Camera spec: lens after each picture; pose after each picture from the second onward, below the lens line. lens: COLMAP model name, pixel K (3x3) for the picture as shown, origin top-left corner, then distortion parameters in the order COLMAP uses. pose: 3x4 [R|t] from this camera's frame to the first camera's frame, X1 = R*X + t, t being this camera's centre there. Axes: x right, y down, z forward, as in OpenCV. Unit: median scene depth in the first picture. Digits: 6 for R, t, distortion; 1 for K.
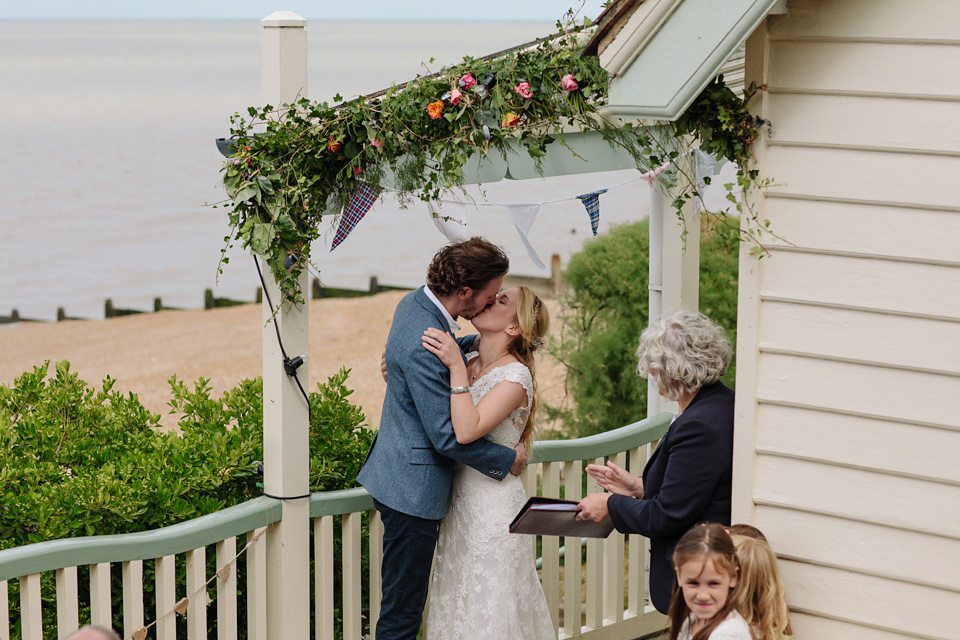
lens RADIAL K [[2194.8, 0, 480.0], [0, 2194.8, 320.0], [0, 0, 1]] dist [0.424503, -4.940749]
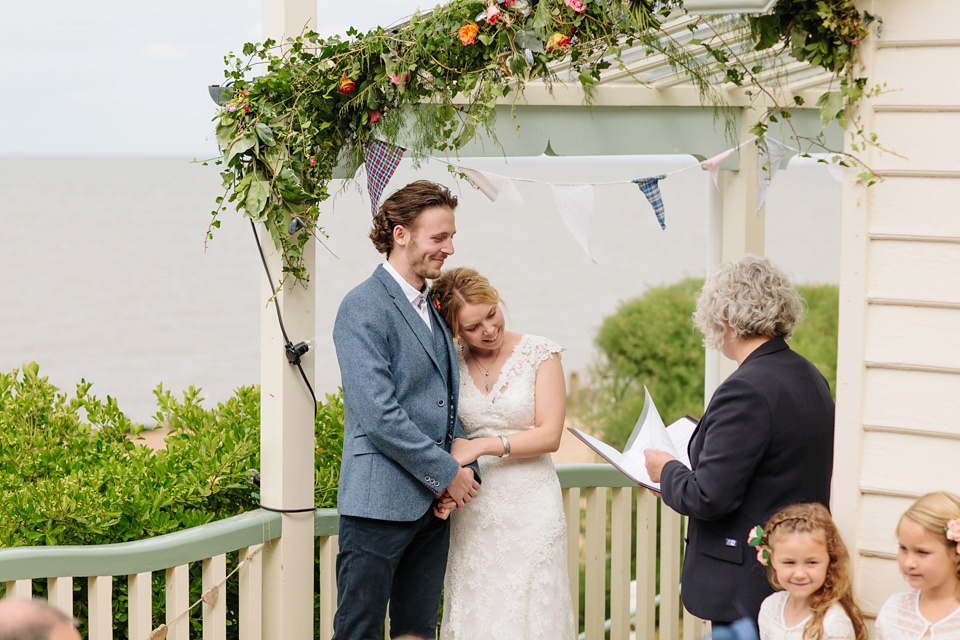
lens RADIAL K [[2194.8, 0, 480.0], [0, 2194.8, 320.0], [0, 0, 1]] dist [0.424503, -4.940749]
pose [[0.999951, 0.005604, -0.008180, -0.007672], [-0.006070, 0.998297, -0.058011, 0.057849], [0.007841, 0.058058, 0.998282, 0.159189]]
